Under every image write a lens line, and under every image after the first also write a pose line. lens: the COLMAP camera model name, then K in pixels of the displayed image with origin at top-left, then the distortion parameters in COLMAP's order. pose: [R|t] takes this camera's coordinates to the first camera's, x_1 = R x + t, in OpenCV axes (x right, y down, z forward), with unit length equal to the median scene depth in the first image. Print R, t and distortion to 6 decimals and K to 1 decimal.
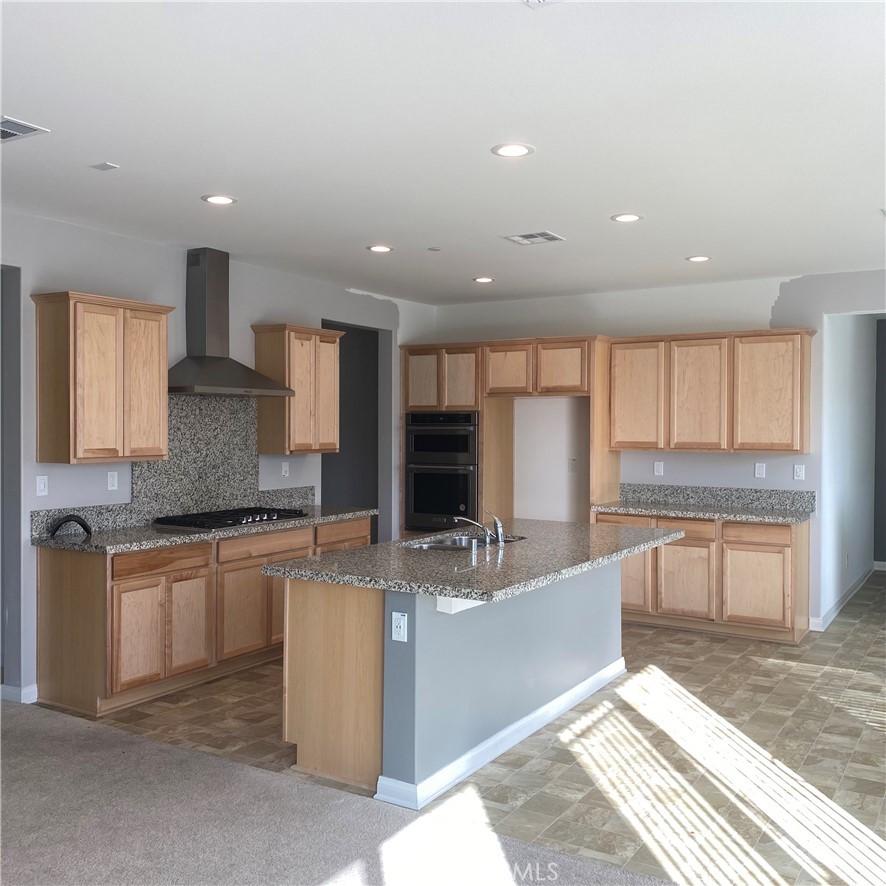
lens RADIAL K [[909.9, 0, 442.0], [0, 909.9, 442.9], [0, 0, 1]] dist [0.008825, 0.000000]
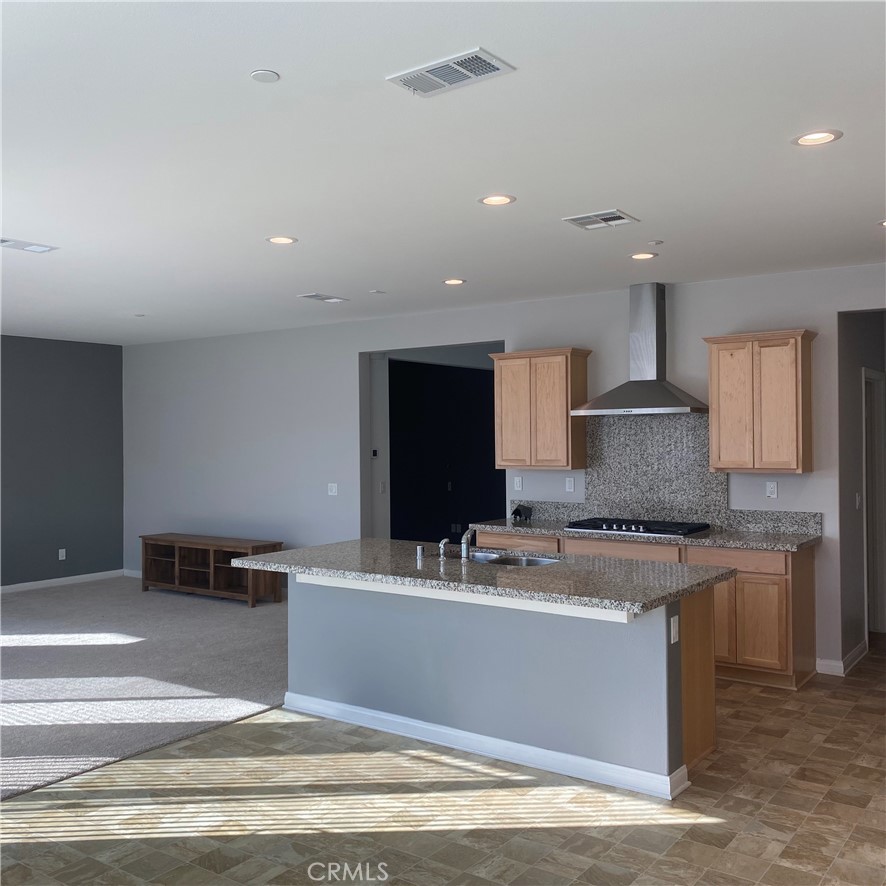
lens RADIAL K [[909.9, 0, 442.1], [0, 909.9, 439.0], [0, 0, 1]] dist [0.008825, 0.000000]
pose [[-0.080508, 0.001212, -0.996753, 1.067701], [-0.013116, 0.999911, 0.002275, -0.027300], [0.996668, 0.013257, -0.080485, 1.032735]]
